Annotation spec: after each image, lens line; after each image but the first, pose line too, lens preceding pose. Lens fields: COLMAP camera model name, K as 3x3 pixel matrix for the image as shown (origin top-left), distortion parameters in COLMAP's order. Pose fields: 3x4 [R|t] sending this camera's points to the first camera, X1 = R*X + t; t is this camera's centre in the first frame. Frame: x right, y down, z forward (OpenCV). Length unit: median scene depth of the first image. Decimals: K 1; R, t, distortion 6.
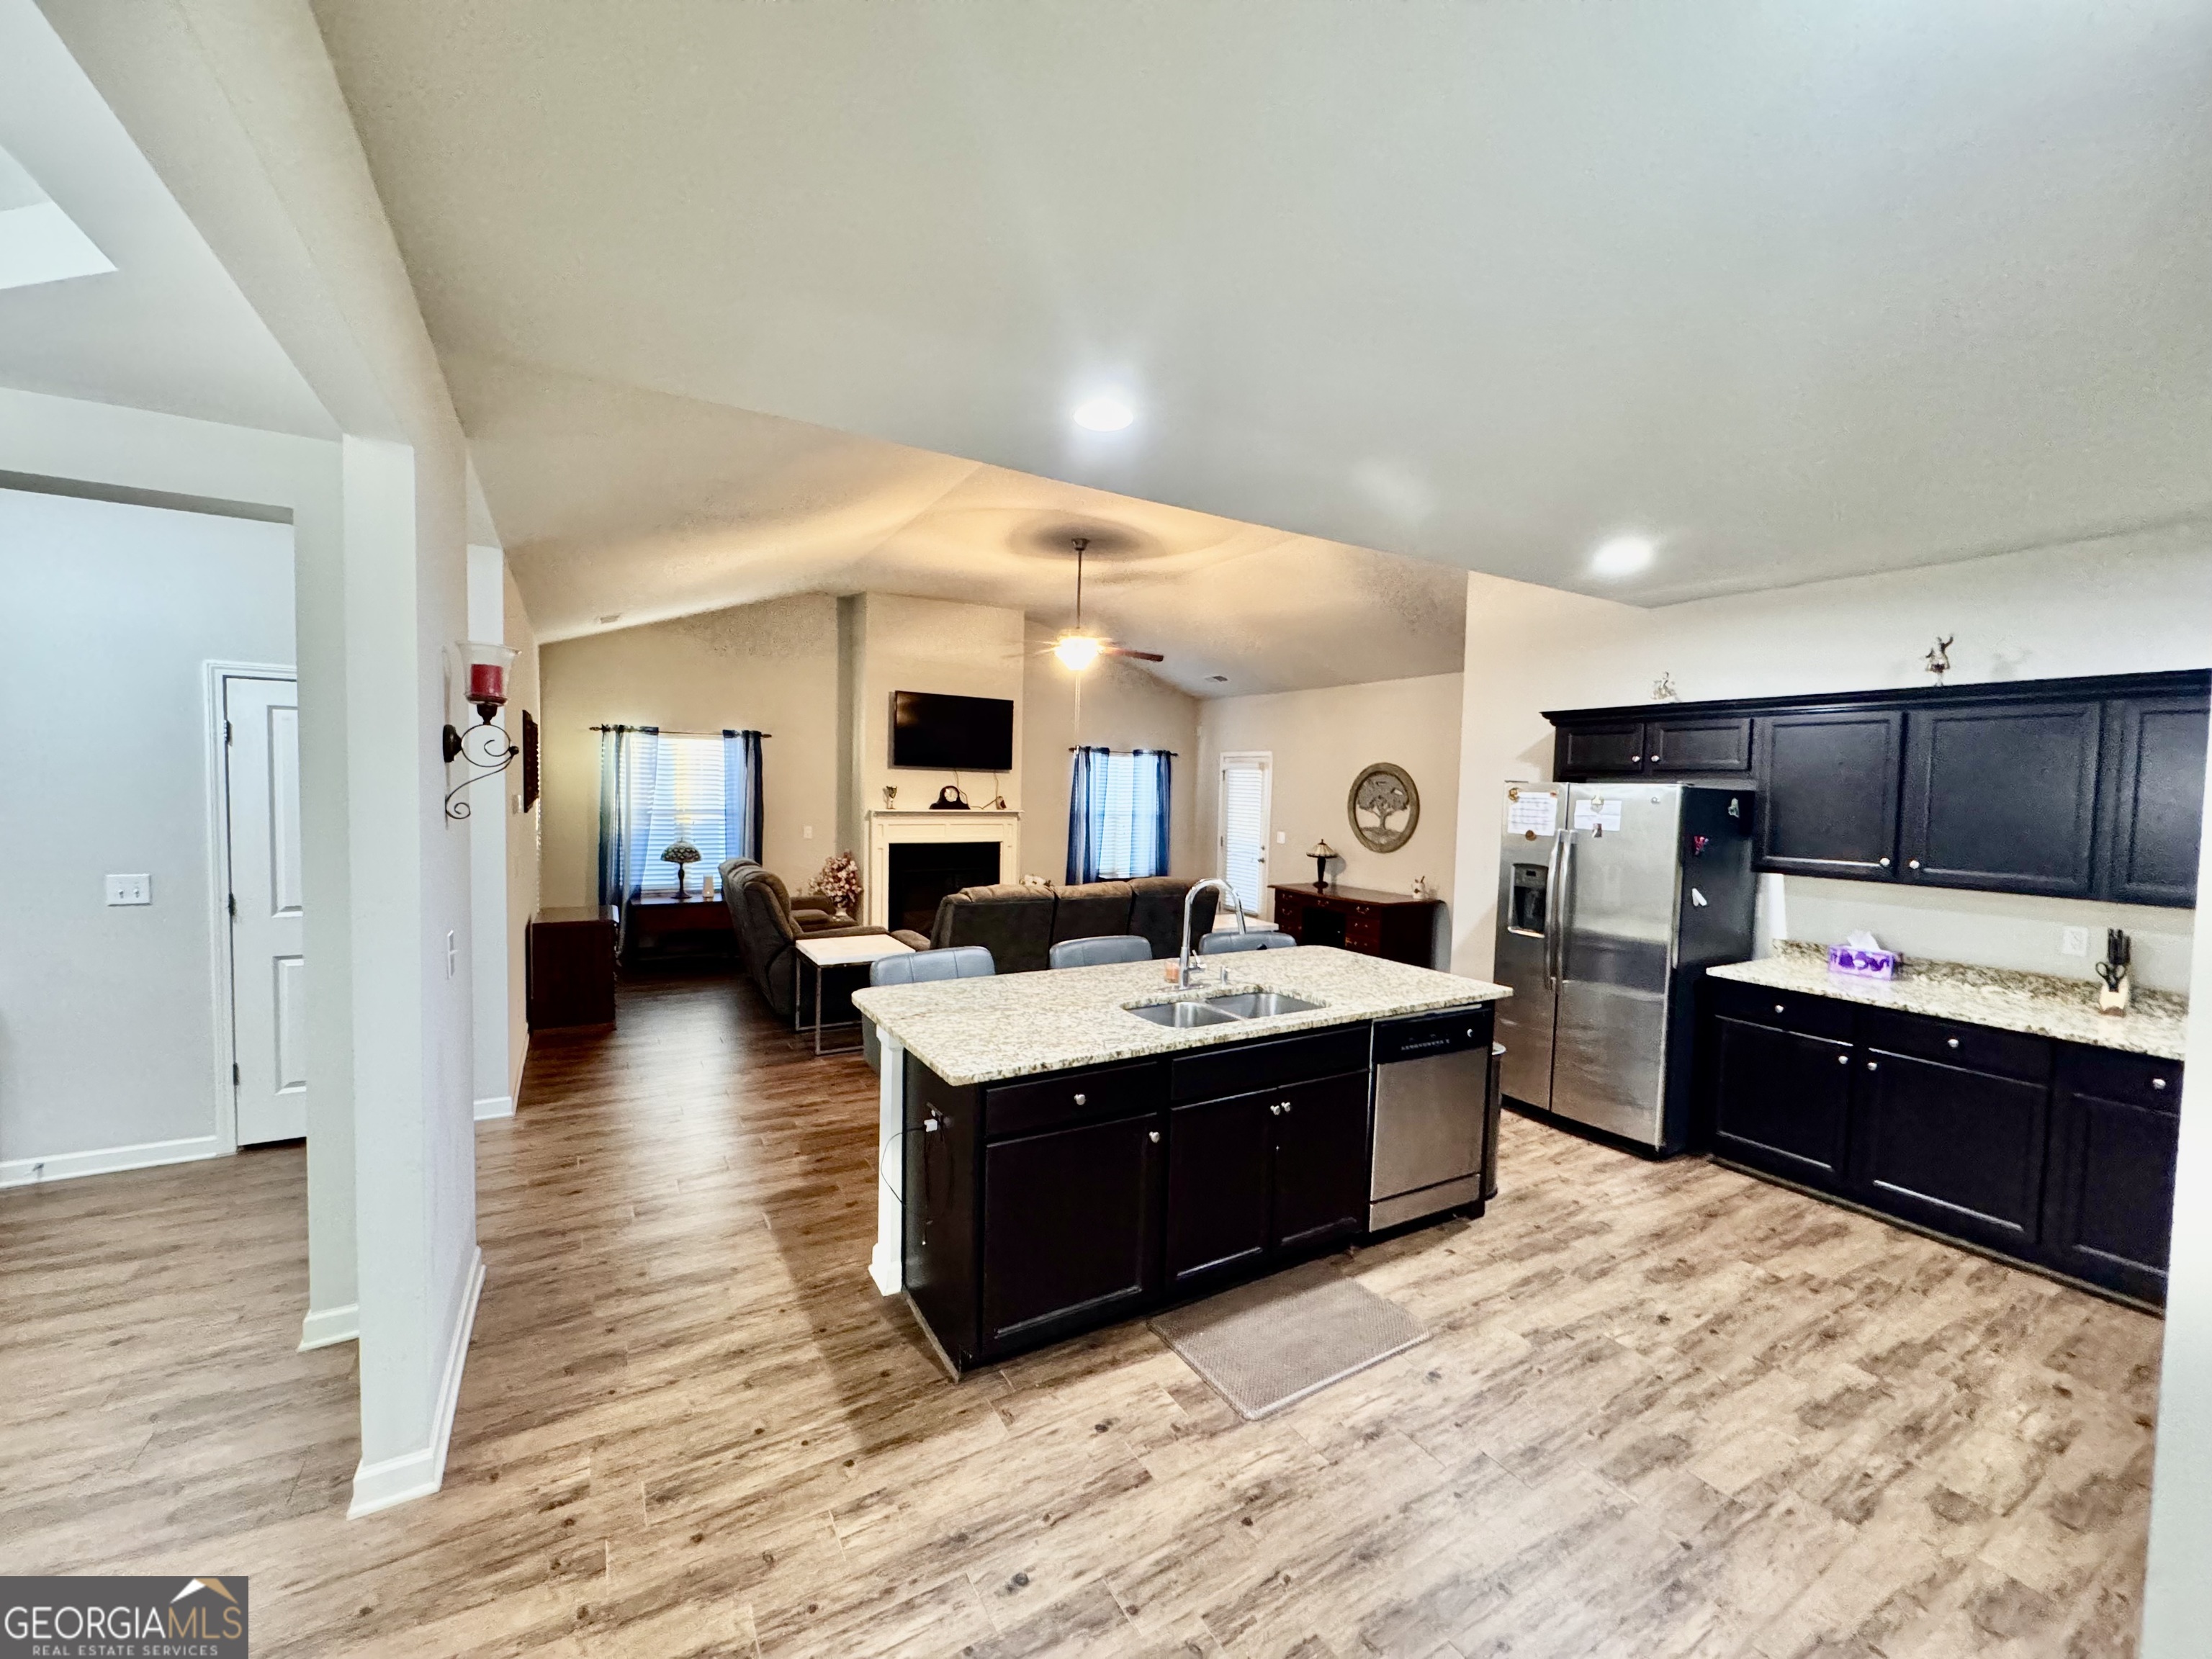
lens RADIAL K [[878.4, 0, 1114.0], [0, 878.4, 827.9], [0, 0, 1]] dist [-0.006128, 0.001332]
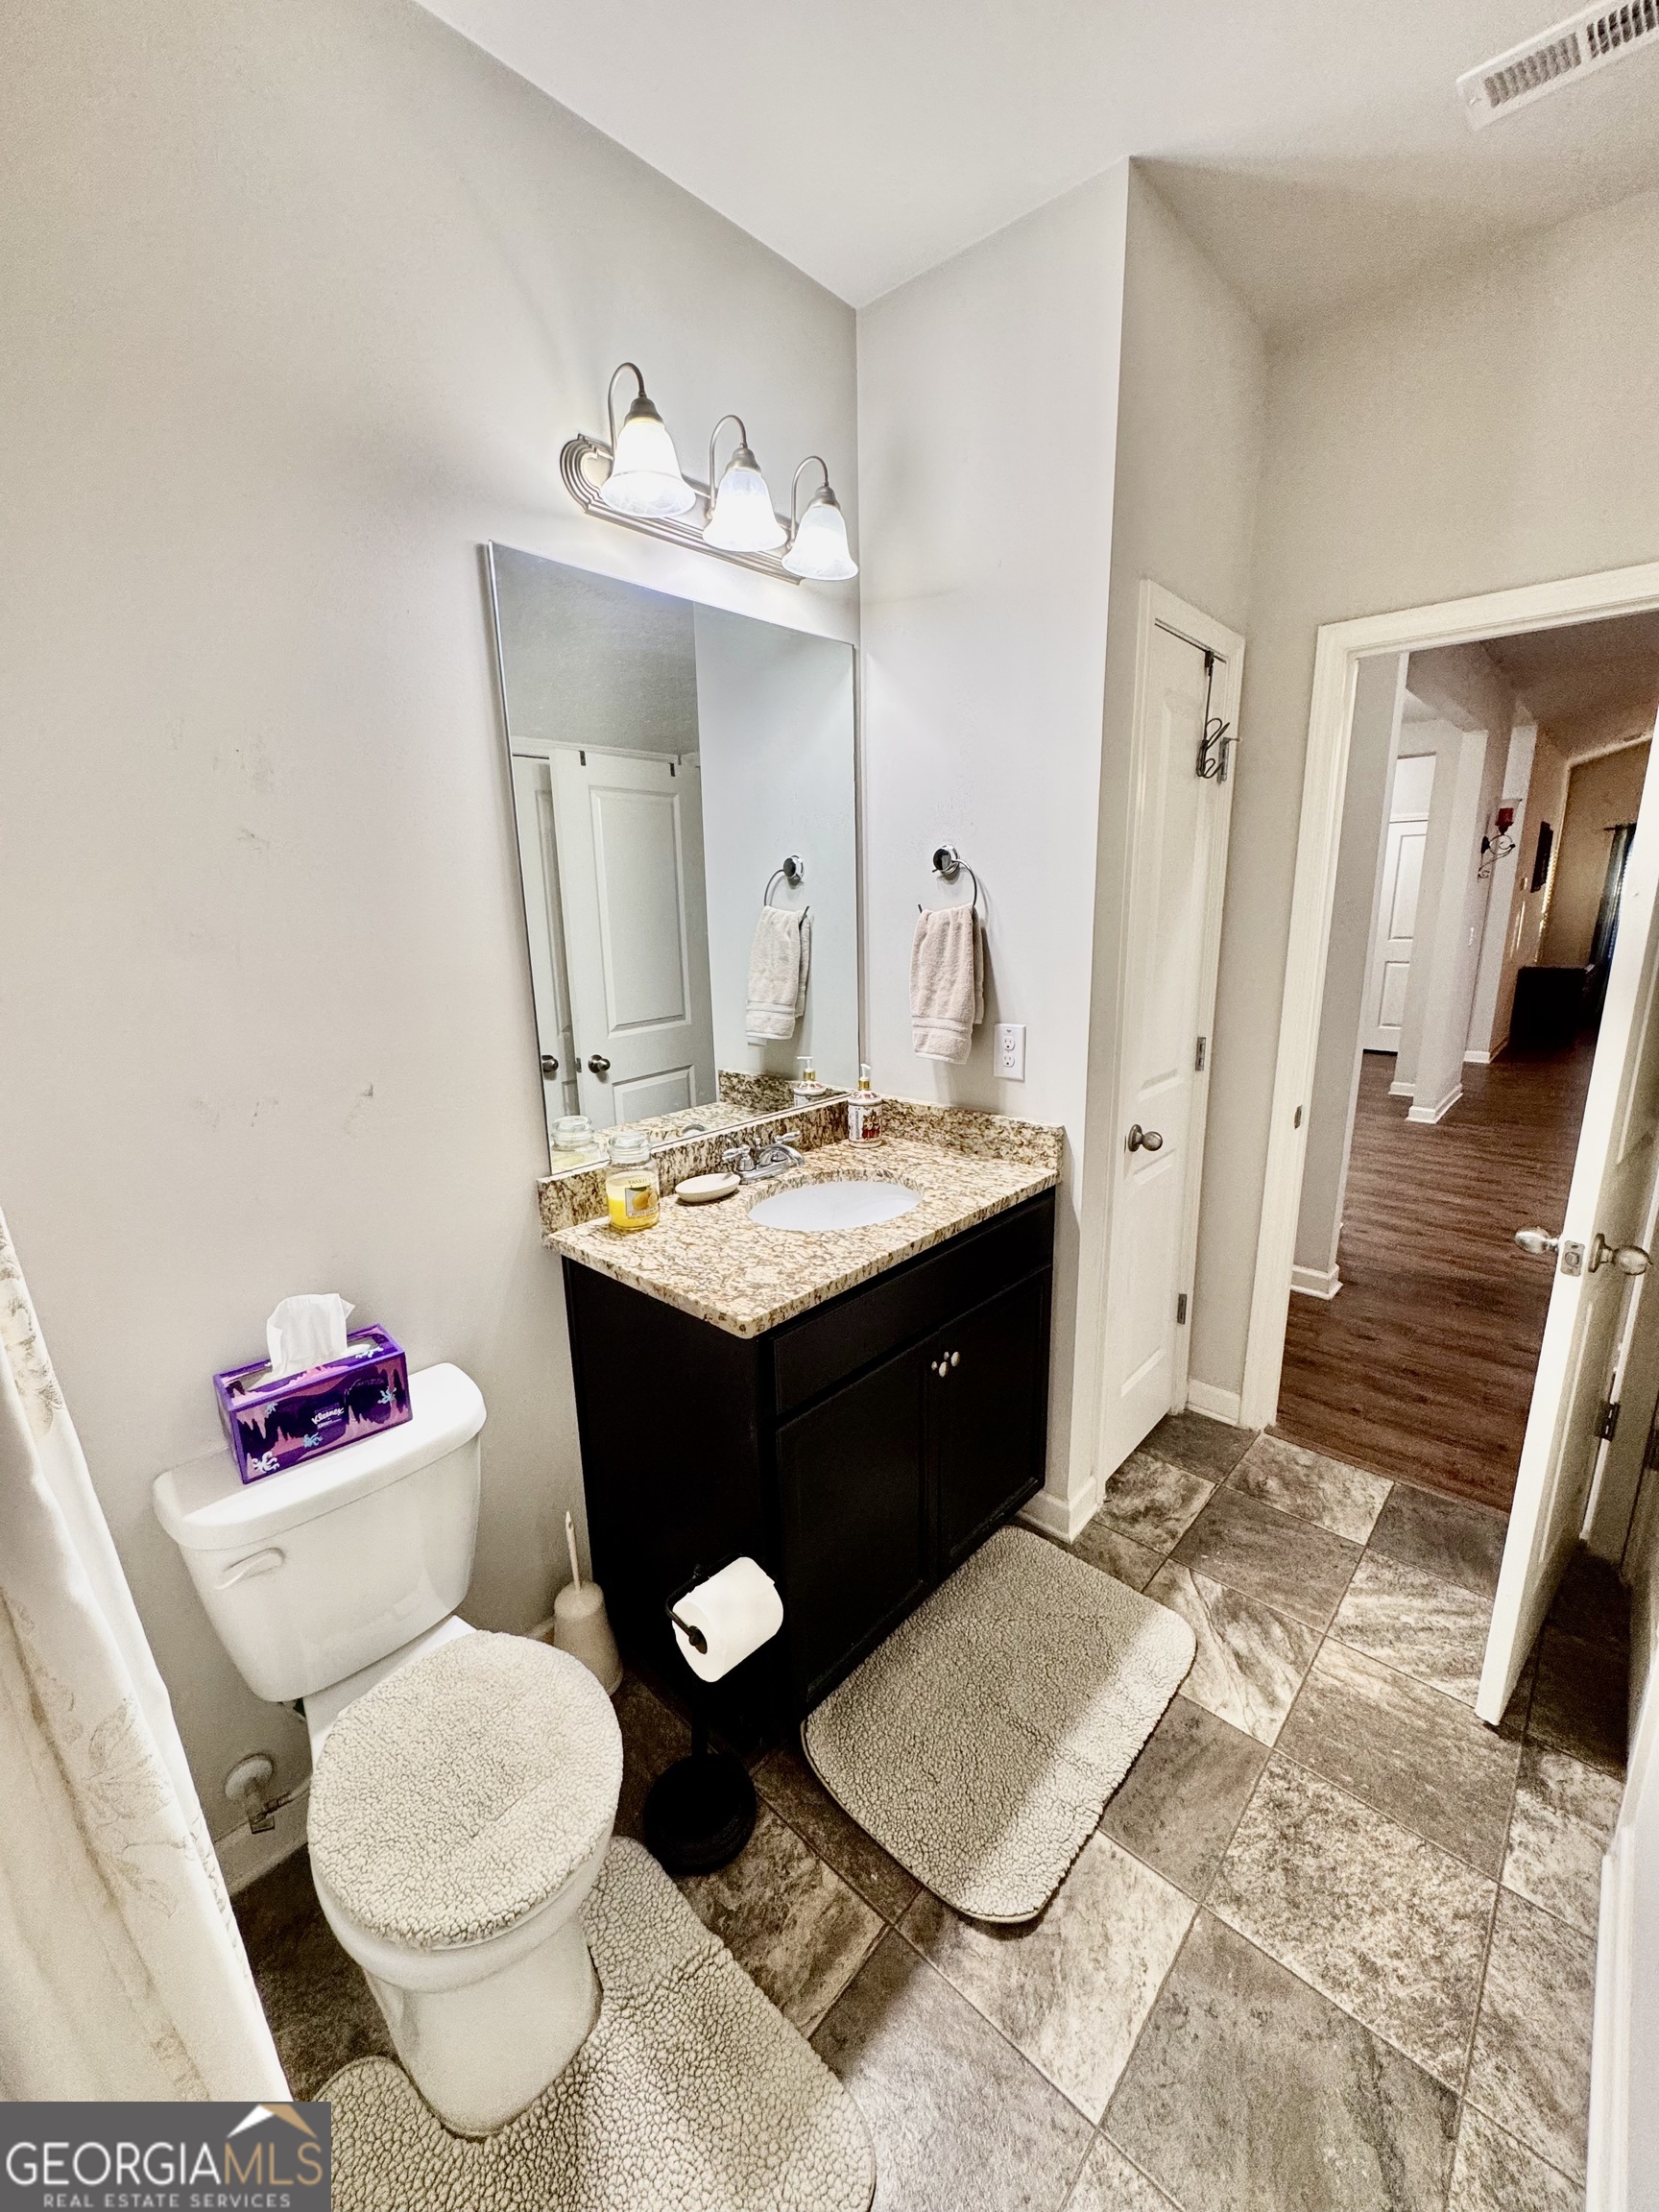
lens RADIAL K [[878.4, 0, 870.0], [0, 878.4, 1093.0], [0, 0, 1]] dist [-0.006128, 0.001332]
pose [[0.320222, 0.195822, -0.926883, 0.953844], [-0.024220, 0.979776, 0.198629, 0.121643], [0.947033, -0.041156, 0.318489, -1.251022]]
